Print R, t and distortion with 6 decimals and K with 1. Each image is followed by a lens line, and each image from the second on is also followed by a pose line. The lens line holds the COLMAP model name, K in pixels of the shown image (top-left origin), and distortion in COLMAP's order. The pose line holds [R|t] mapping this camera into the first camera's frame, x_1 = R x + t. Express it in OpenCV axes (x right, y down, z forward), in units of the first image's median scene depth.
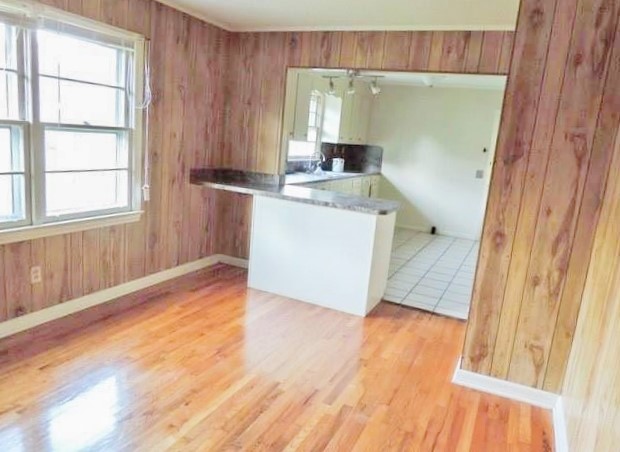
lens RADIAL K [[473.8, 0, 312.2], [0, 473.8, 228.5], [0, 0, 1]] dist [0.002709, -0.000686]
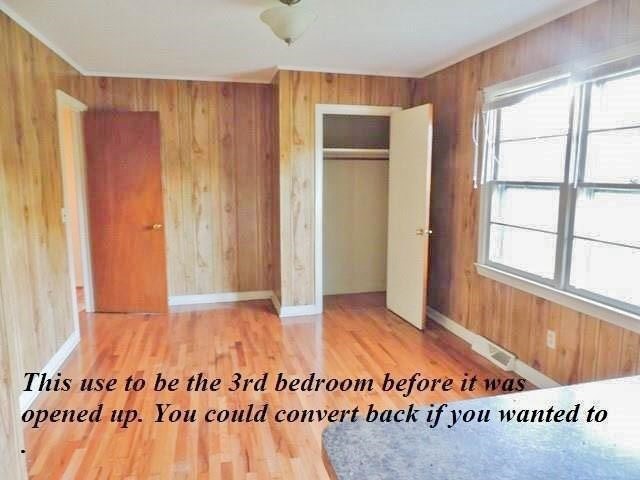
lens RADIAL K [[453.2, 0, 322.9], [0, 453.2, 238.2], [0, 0, 1]] dist [-0.024613, 0.002028]
pose [[-0.775311, -0.000420, -0.631580, 0.357733], [-0.189027, 0.954316, 0.231410, -0.224818], [0.602630, 0.298800, -0.739970, 1.348822]]
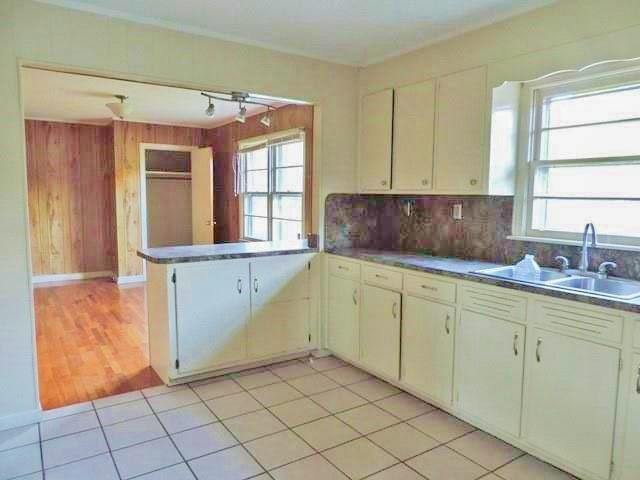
lens RADIAL K [[453.2, 0, 324.1], [0, 453.2, 240.5], [0, 0, 1]] dist [-0.024613, 0.002028]
pose [[-0.512086, -0.005184, -0.858919, 0.886677], [-0.220636, 0.967222, 0.125705, -0.305526], [0.830113, 0.253881, -0.496444, 2.092690]]
